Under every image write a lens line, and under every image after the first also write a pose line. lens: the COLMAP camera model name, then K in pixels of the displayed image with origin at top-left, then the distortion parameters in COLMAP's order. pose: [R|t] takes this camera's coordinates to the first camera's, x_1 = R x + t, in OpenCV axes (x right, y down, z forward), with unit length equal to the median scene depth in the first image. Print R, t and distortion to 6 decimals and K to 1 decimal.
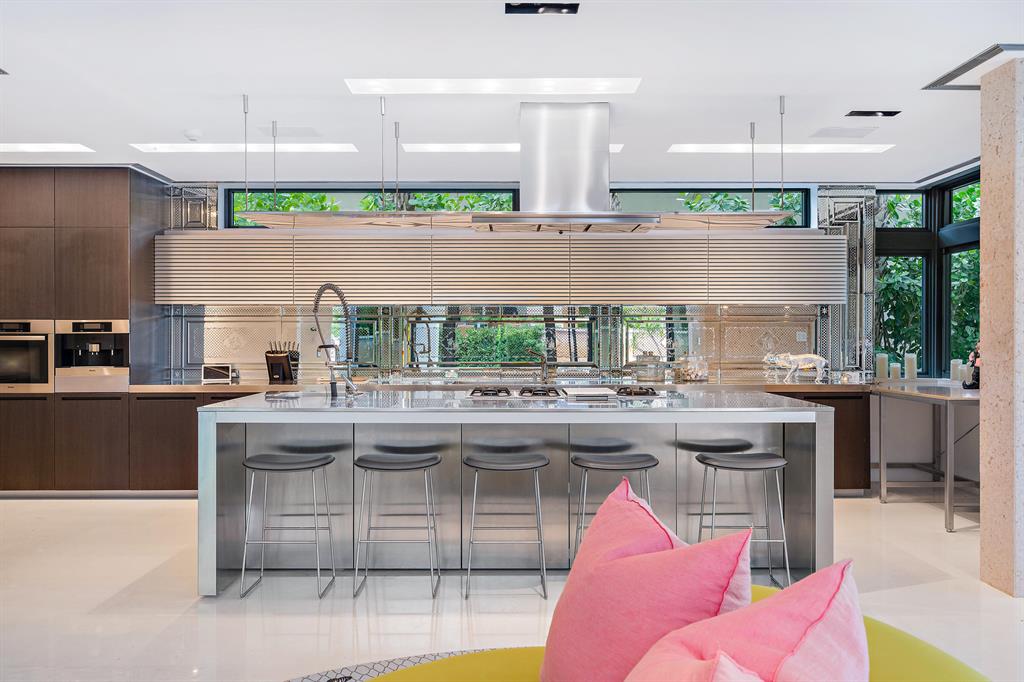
lens RADIAL K [[789.3, 0, 512.0], [0, 789.3, 341.0], [0, 0, 1]] dist [-0.004864, -0.002712]
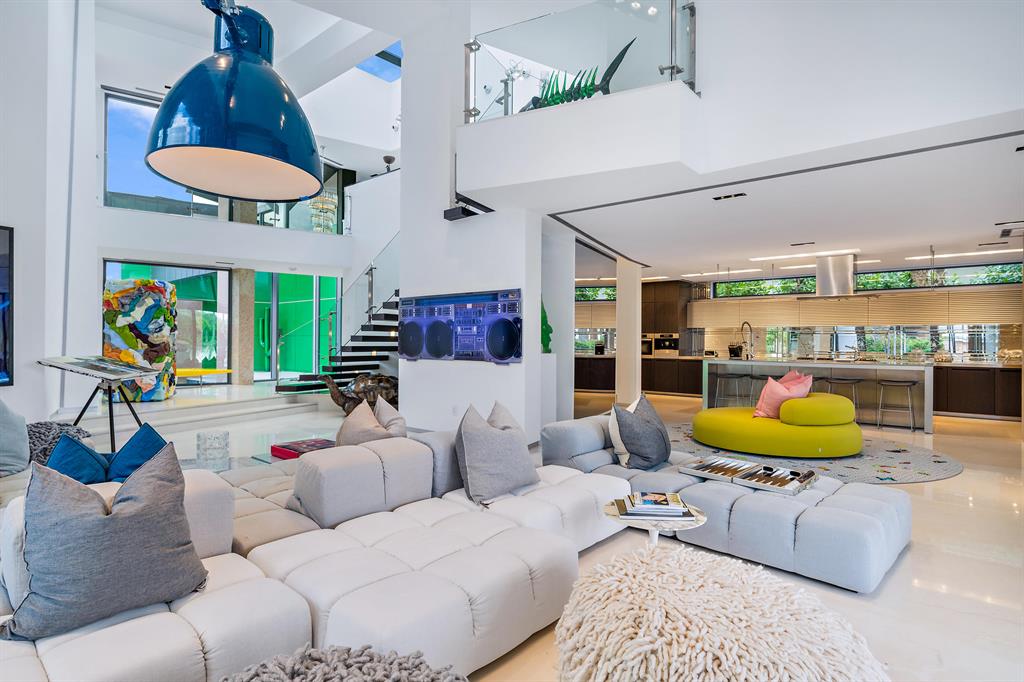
lens RADIAL K [[535.6, 0, 512.0], [0, 535.6, 341.0], [0, 0, 1]] dist [-0.001488, -0.000392]
pose [[0.753061, 0.002248, -0.657947, 0.332393], [-0.010369, 0.999911, -0.008451, 0.022973], [0.657869, 0.013187, 0.753017, -0.848636]]
